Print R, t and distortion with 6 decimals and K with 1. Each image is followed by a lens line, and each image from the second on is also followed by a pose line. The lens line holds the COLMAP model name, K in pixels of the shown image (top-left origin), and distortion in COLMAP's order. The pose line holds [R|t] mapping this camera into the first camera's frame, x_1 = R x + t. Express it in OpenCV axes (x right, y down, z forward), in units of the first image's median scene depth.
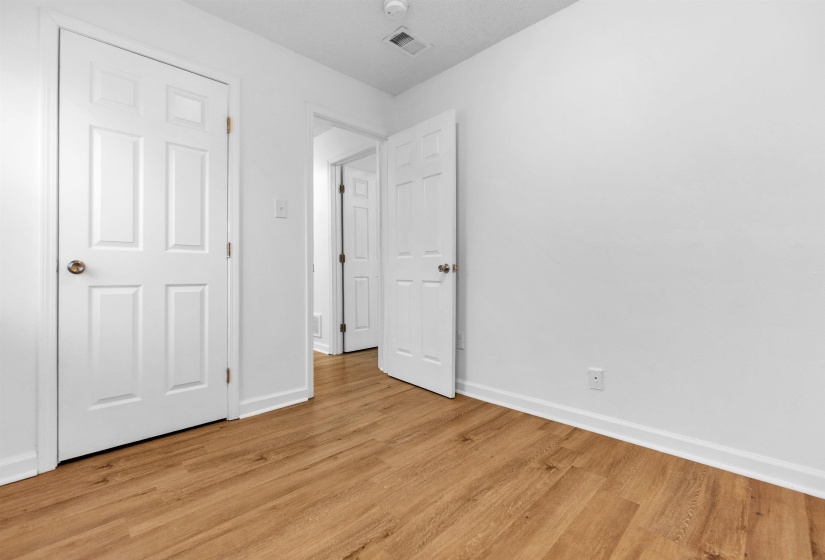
lens RADIAL K [[362.9, 0, 399.7], [0, 362.9, 271.9], [0, 0, 1]] dist [-0.007326, 0.001450]
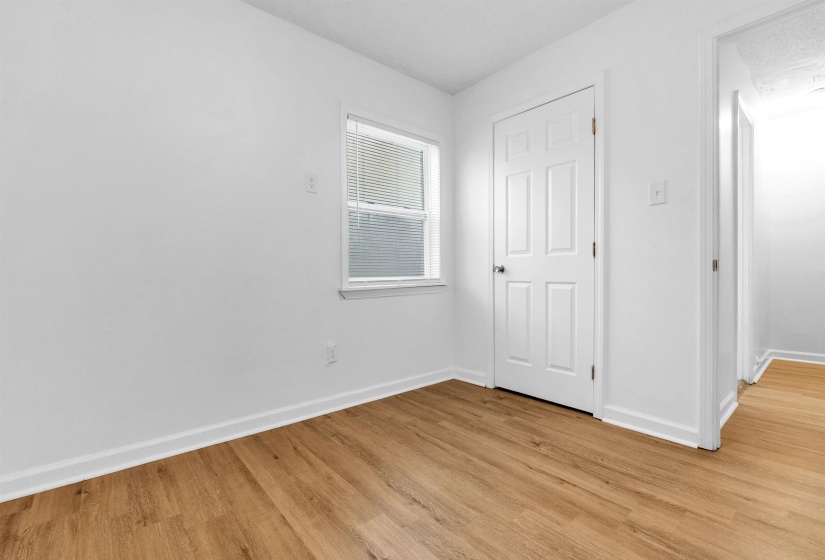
lens RADIAL K [[362.9, 0, 412.5], [0, 362.9, 277.3], [0, 0, 1]] dist [-0.007326, 0.001450]
pose [[-0.059347, 0.016579, -0.998100, 0.683239], [0.007675, 0.999840, 0.016151, -0.004727], [0.998208, -0.006702, -0.059465, 0.662473]]
